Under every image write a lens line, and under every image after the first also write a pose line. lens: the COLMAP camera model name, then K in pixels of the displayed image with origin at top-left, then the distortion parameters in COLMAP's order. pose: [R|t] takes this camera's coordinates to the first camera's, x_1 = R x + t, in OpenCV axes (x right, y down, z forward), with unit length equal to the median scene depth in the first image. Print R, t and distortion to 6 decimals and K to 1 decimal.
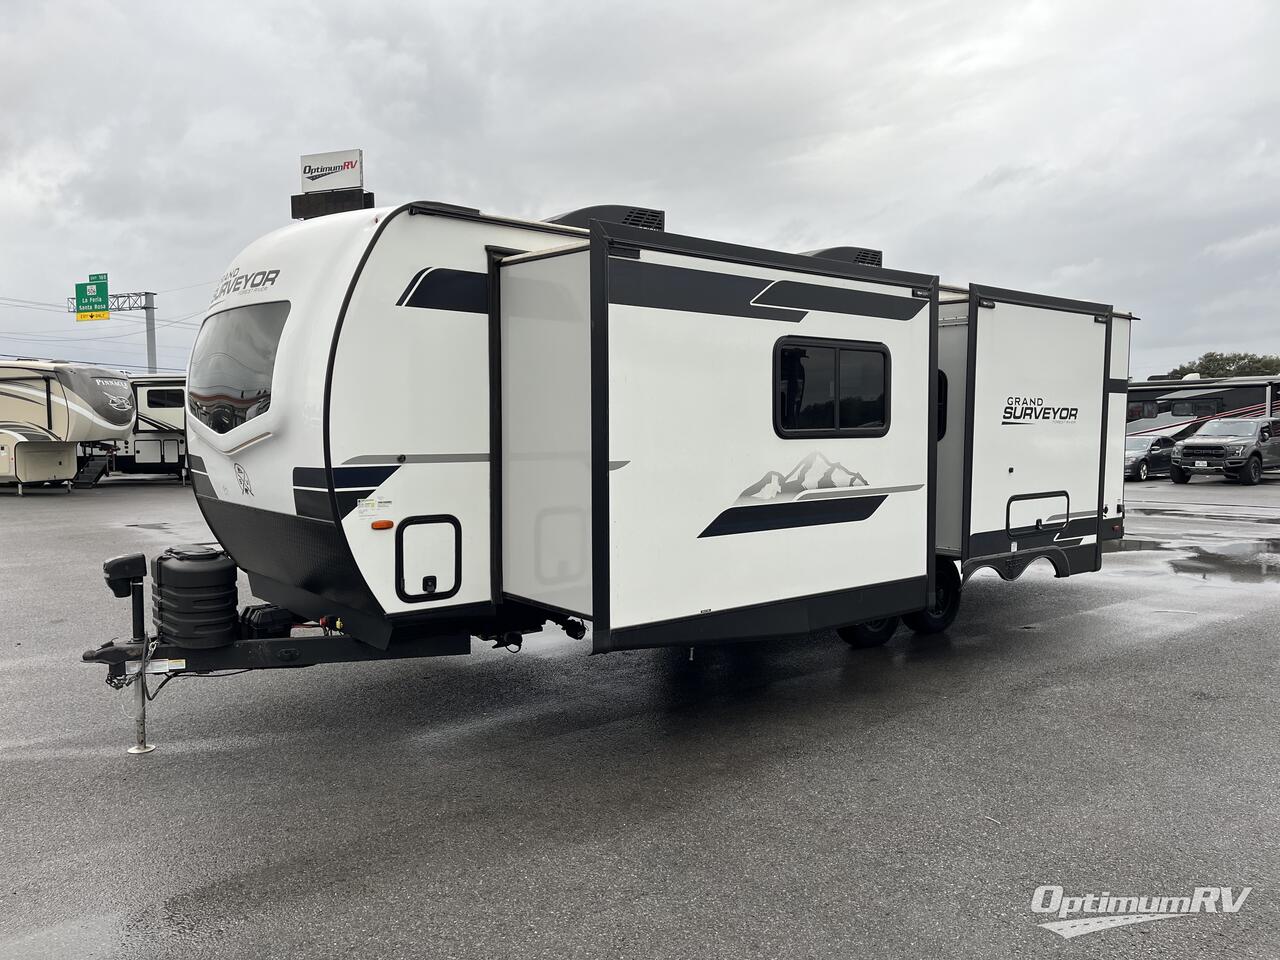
lens RADIAL K [[973.5, 0, 632.7], [0, 973.5, 479.5], [0, 0, 1]] dist [0.028075, -0.007777]
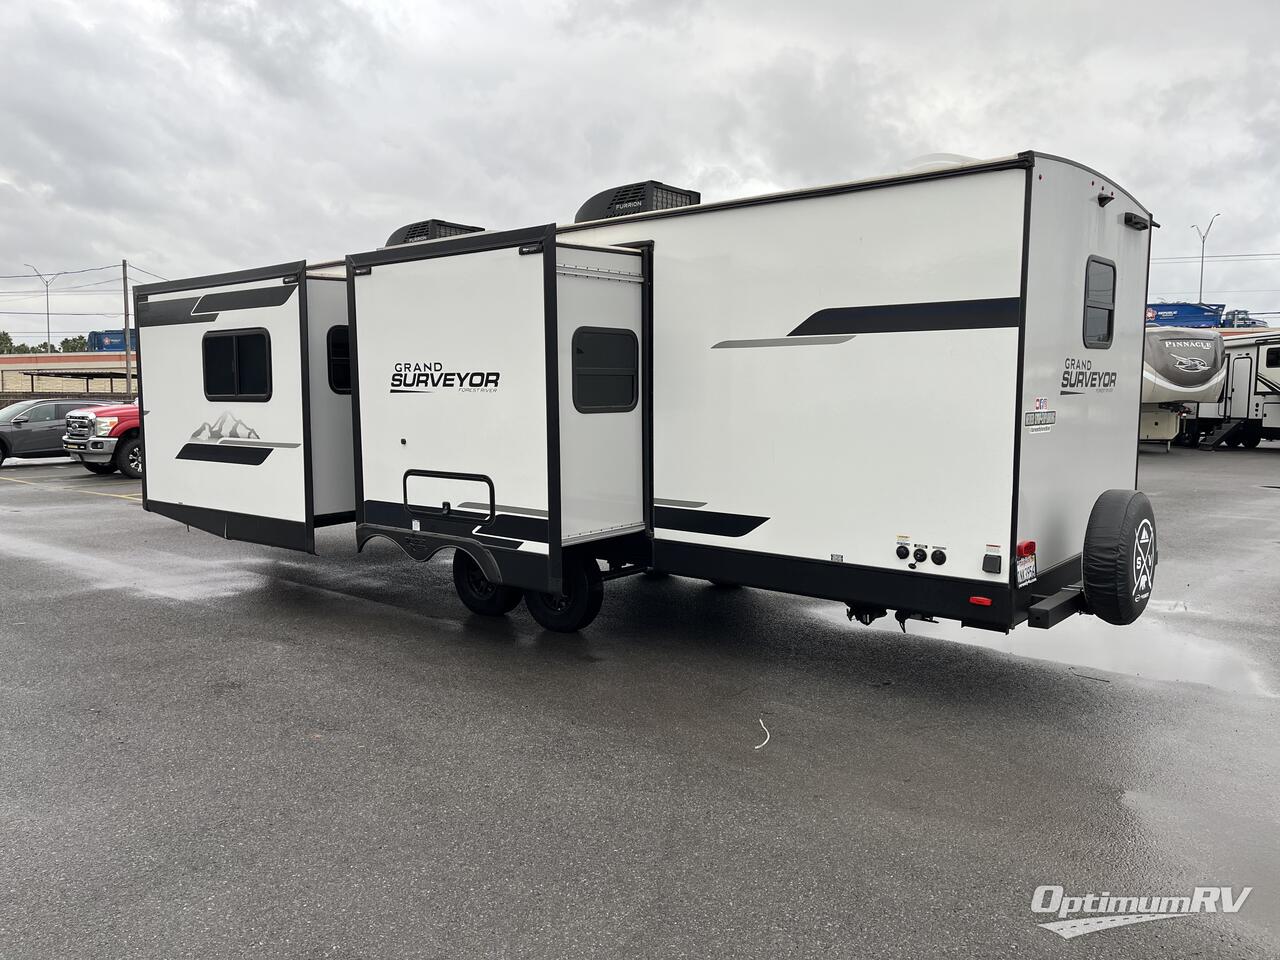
lens RADIAL K [[973.5, 0, 639.7], [0, 973.5, 482.0], [0, 0, 1]] dist [0.028075, -0.007777]
pose [[0.187088, 0.095090, -0.977730, 1.345599], [-0.052781, 0.994839, 0.086654, -0.063929], [0.980924, 0.035394, 0.191141, 1.044384]]
